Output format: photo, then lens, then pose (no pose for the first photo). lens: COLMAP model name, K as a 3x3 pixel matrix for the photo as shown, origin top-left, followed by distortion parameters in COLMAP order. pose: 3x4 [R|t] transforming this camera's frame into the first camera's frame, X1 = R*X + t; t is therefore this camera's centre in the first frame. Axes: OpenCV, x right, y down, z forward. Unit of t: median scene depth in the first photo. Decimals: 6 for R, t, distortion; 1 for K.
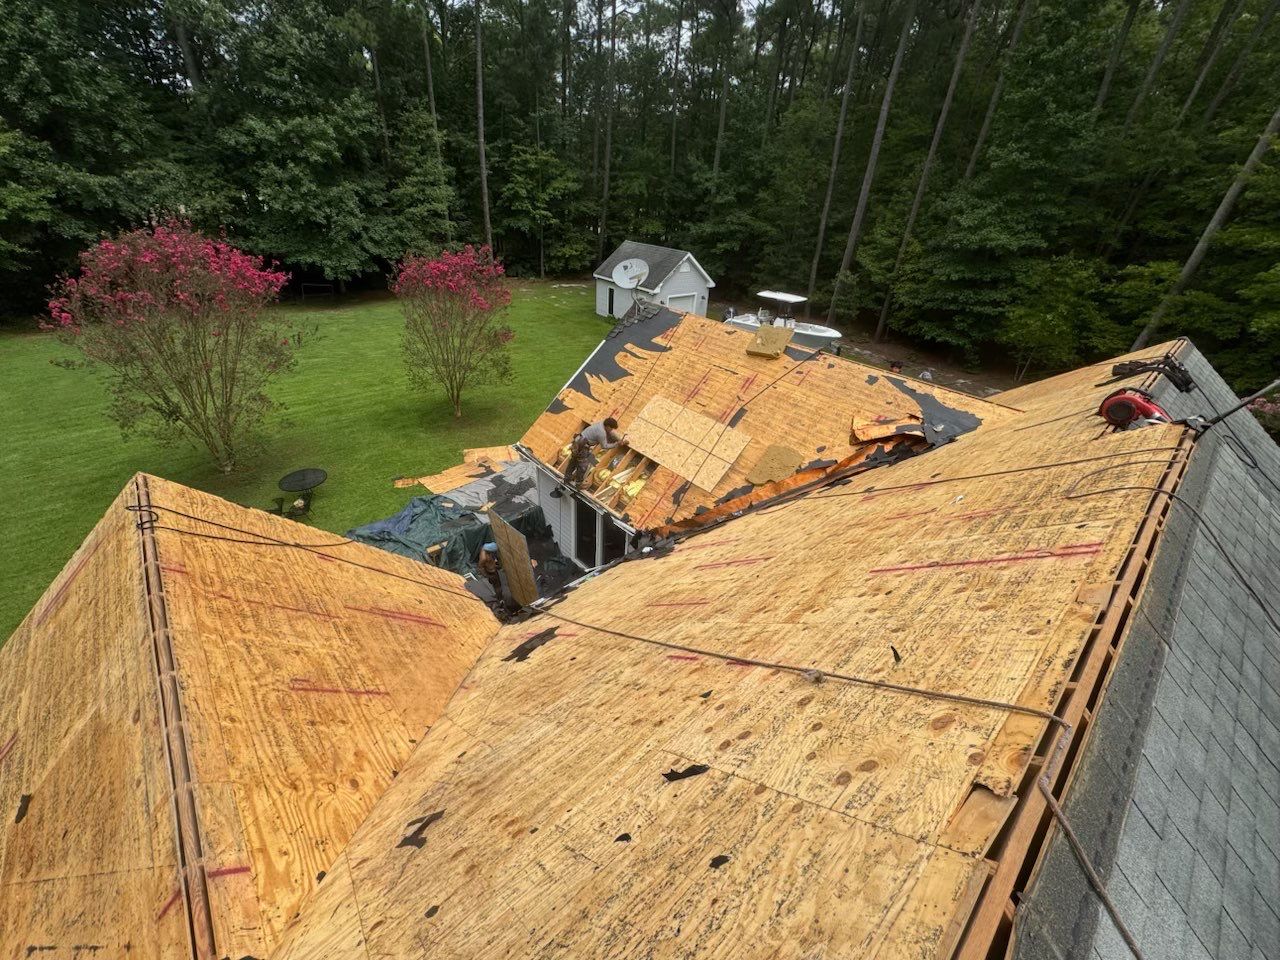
lens RADIAL K [[510.9, 0, 640.0], [0, 510.9, 480.0], [0, 0, 1]] dist [-0.001023, -0.000425]
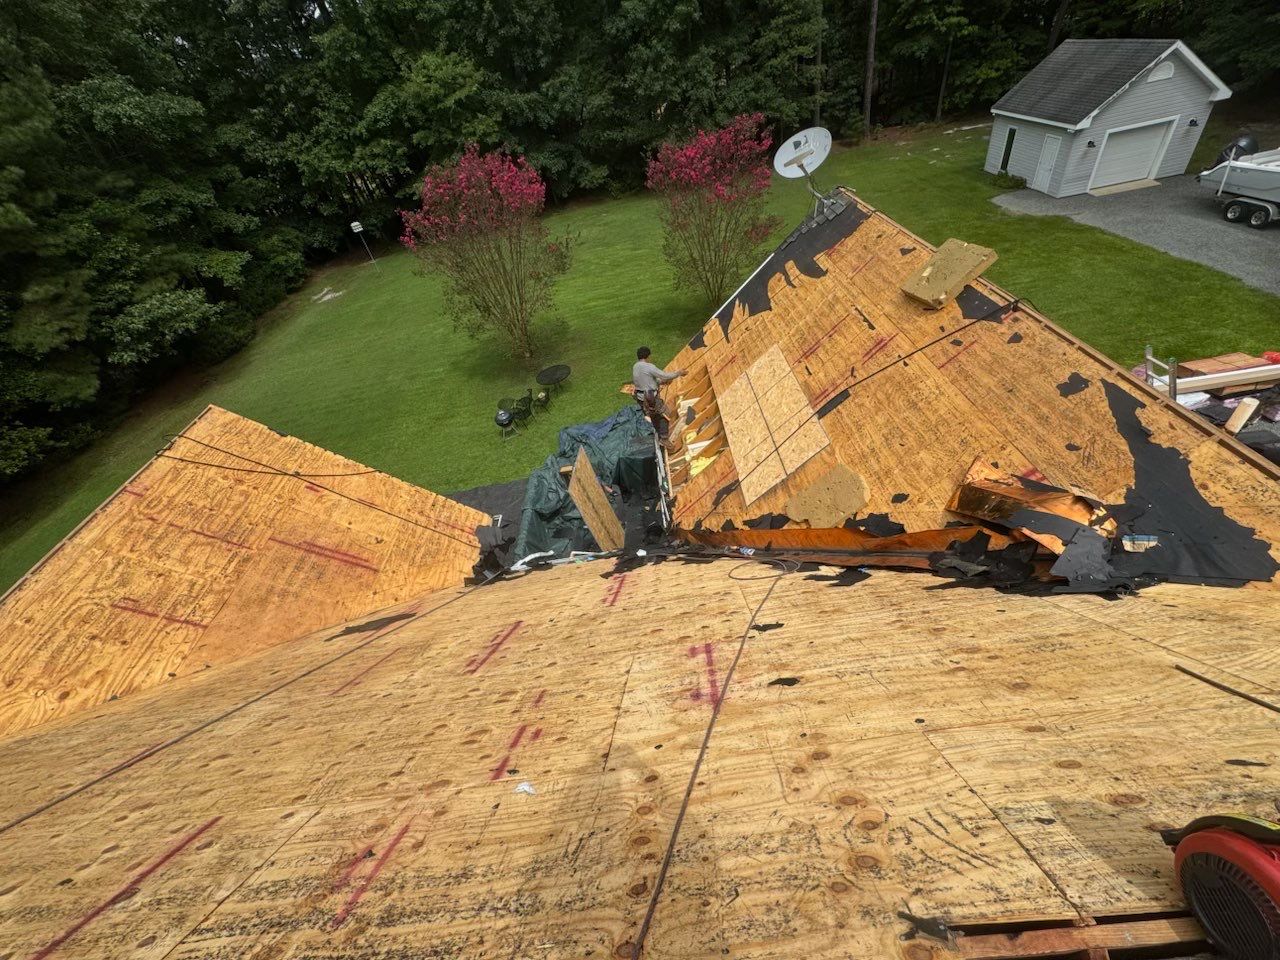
lens RADIAL K [[510.9, 0, 640.0], [0, 510.9, 480.0], [0, 0, 1]] dist [-0.001023, -0.000425]
pose [[0.743410, 0.268225, -0.612696, 0.355561], [-0.120804, 0.954845, 0.271435, -0.145761], [0.657835, -0.127771, 0.742245, 0.293910]]
